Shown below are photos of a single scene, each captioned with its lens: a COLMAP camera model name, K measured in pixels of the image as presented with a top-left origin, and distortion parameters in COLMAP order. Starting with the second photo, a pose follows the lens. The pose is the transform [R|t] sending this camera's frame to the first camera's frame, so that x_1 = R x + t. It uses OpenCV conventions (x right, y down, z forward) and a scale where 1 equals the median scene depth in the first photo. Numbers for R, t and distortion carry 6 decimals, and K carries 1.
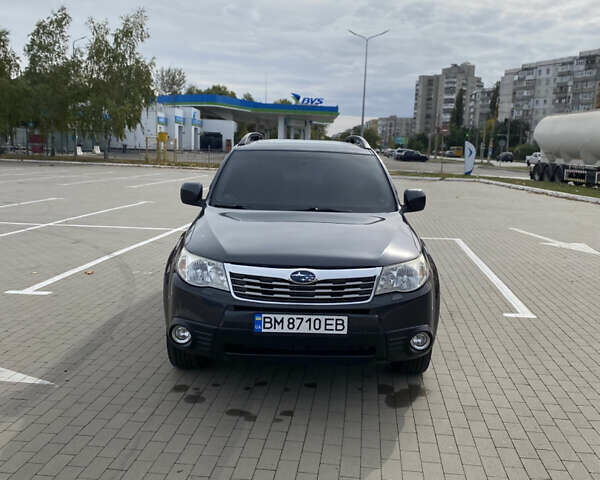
lens RADIAL K [[621.9, 0, 309.6], [0, 621.9, 225.6], [0, 0, 1]] dist [0.087767, -0.201114]
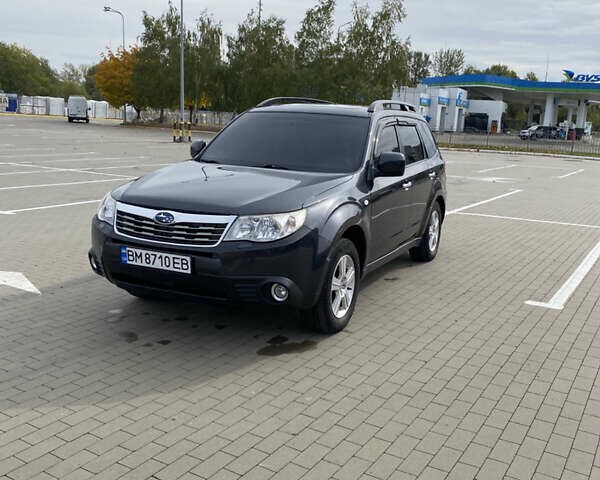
lens RADIAL K [[621.9, 0, 309.6], [0, 621.9, 225.6], [0, 0, 1]] dist [0.087767, -0.201114]
pose [[0.902547, 0.080081, -0.423078, 0.408105], [-0.068707, 0.996748, 0.042095, 0.018984], [0.425074, -0.008924, 0.905115, 0.068913]]
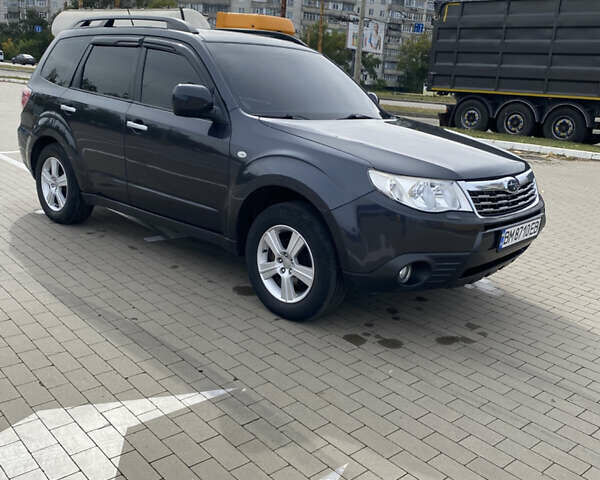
lens RADIAL K [[621.9, 0, 309.6], [0, 621.9, 225.6], [0, 0, 1]] dist [0.087767, -0.201114]
pose [[0.660103, -0.162032, 0.733491, -0.570041], [0.046491, 0.983399, 0.175398, -0.026257], [-0.749735, -0.081680, 0.656678, 0.350170]]
